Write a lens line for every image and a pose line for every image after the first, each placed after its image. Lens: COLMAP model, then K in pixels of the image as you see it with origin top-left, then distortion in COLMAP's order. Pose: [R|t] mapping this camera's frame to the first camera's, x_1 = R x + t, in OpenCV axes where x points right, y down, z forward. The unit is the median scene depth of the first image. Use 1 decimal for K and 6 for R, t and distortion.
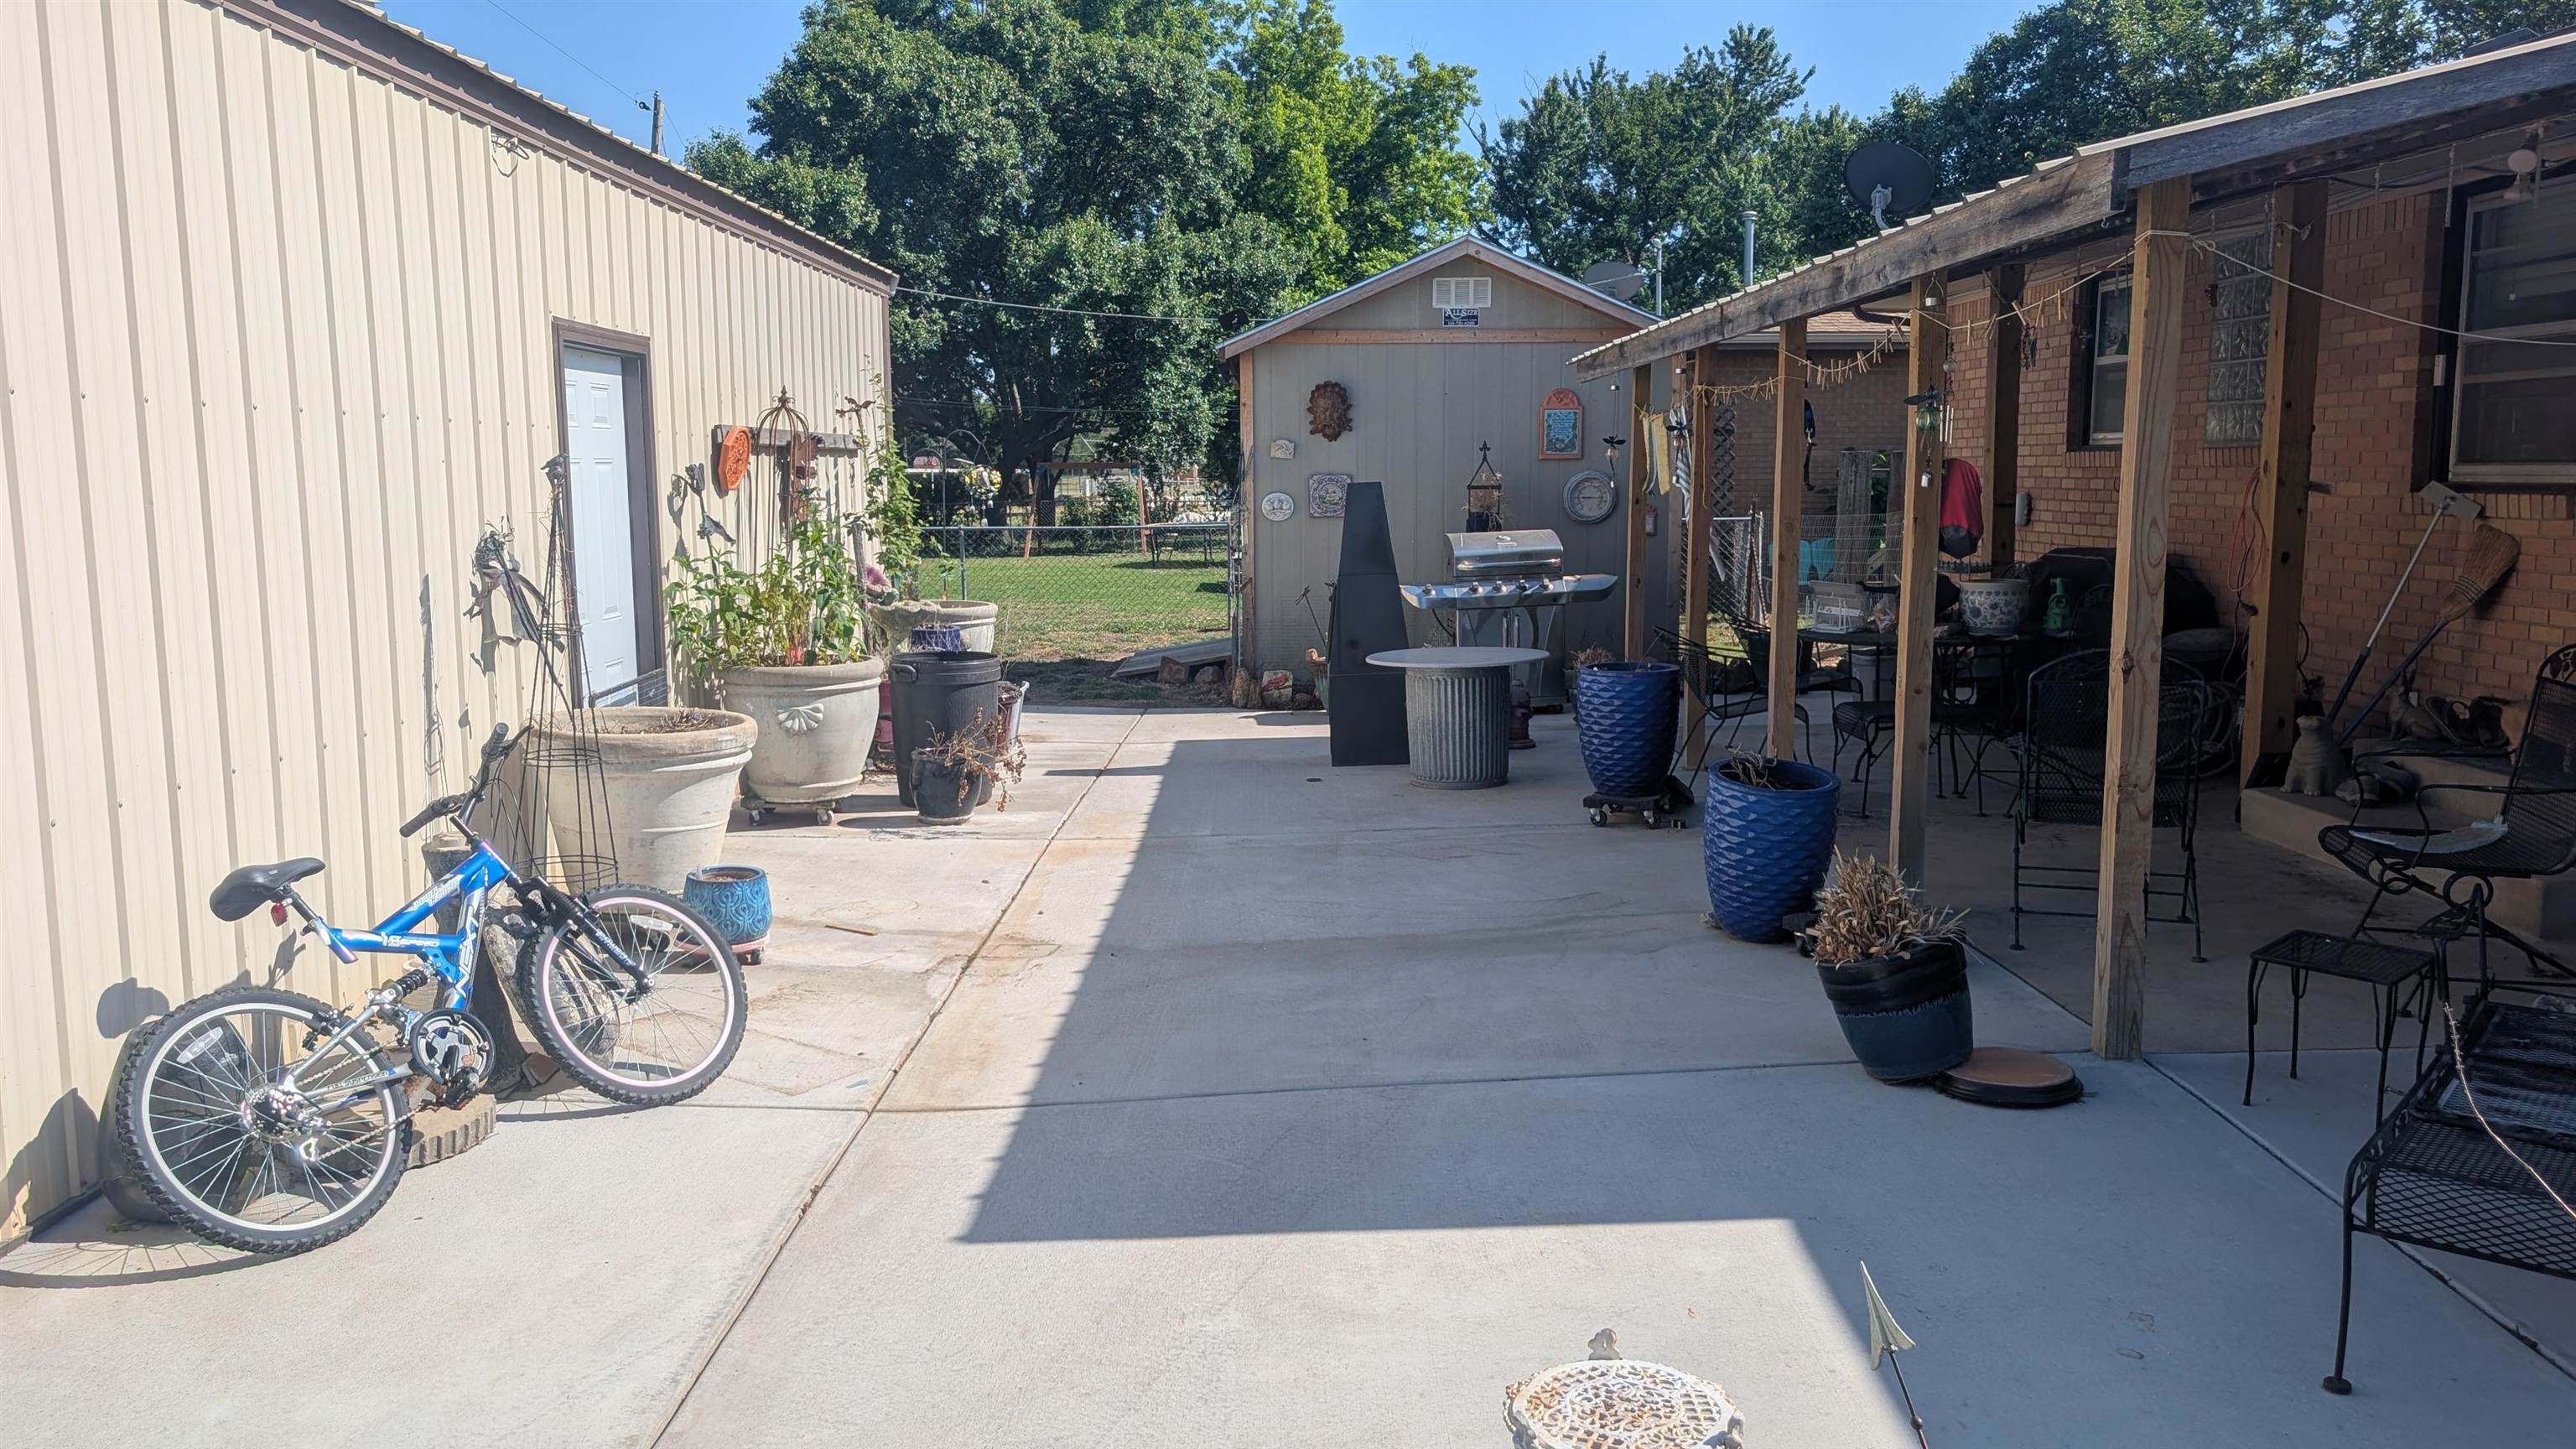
lens RADIAL K [[1925.5, 0, 1288.6], [0, 1925.5, 723.1], [0, 0, 1]] dist [-0.010974, -0.003450]
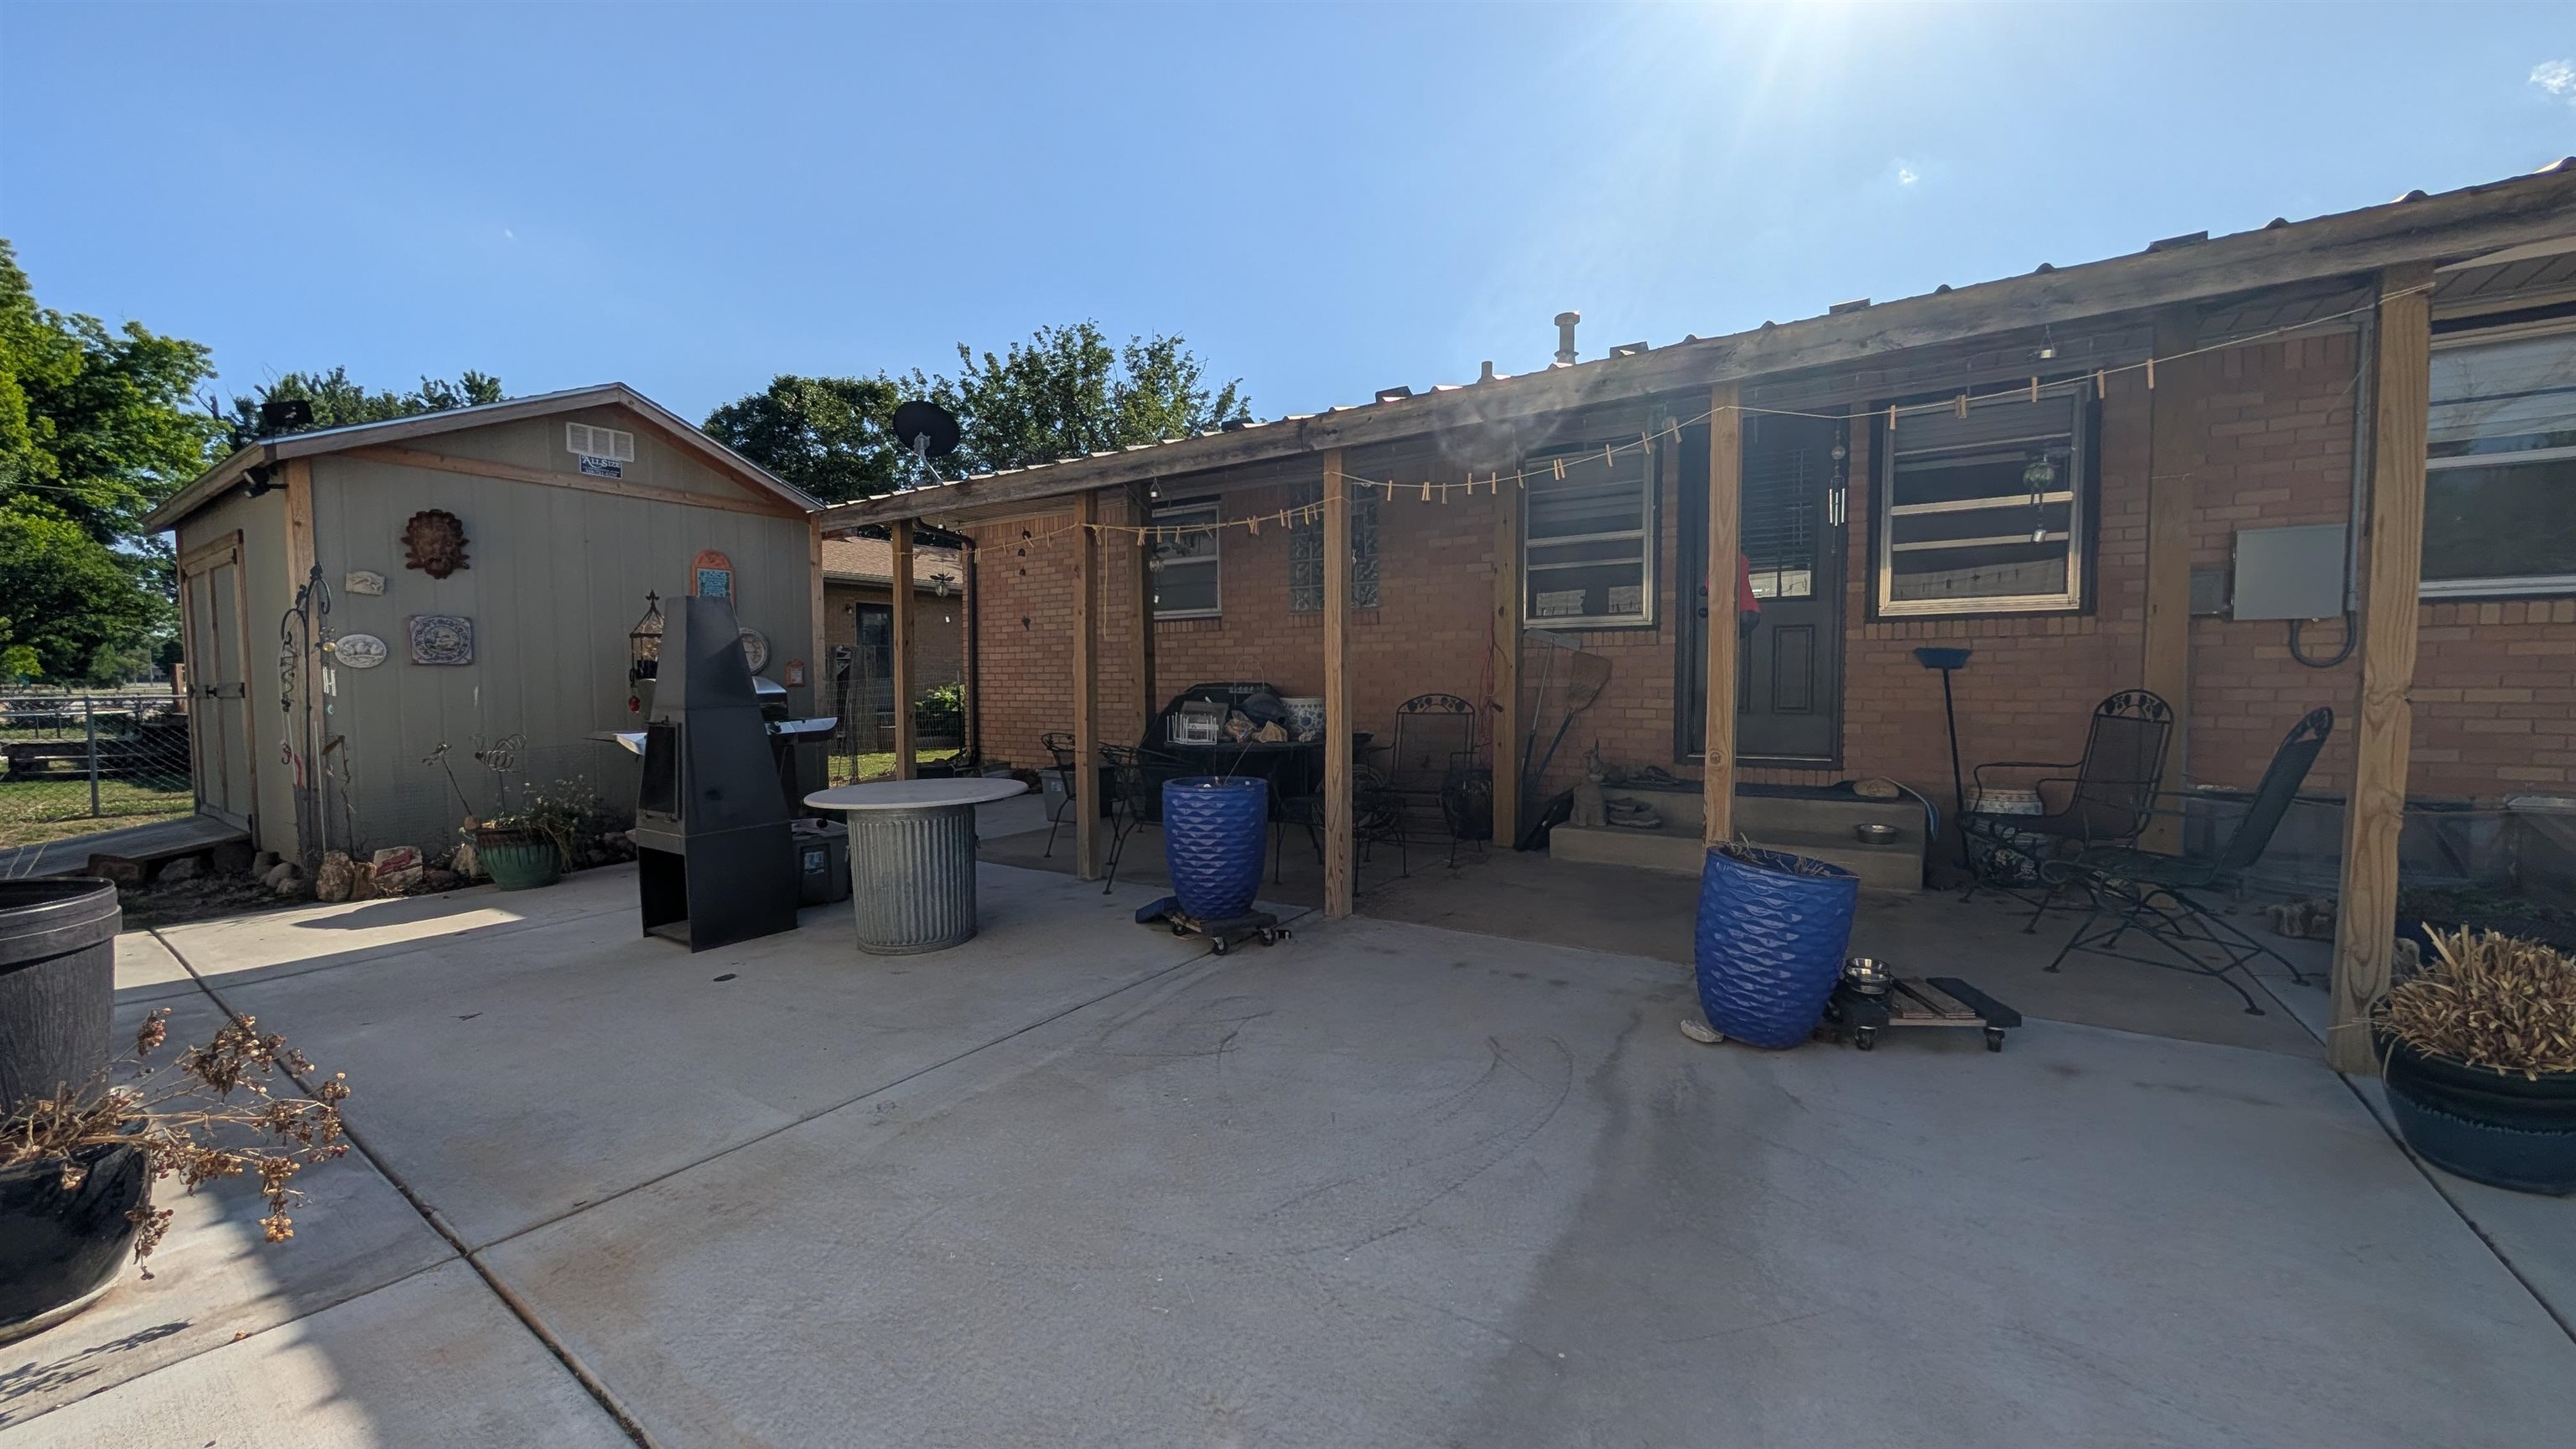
lens RADIAL K [[971.7, 0, 1288.9], [0, 971.7, 728.4], [0, 0, 1]] dist [-0.001750, -0.000123]
pose [[0.563057, -0.035241, 0.825667, -0.050657], [0.108555, 0.993587, -0.031621, -0.009199], [-0.819258, 0.107434, 0.563271, 0.176506]]
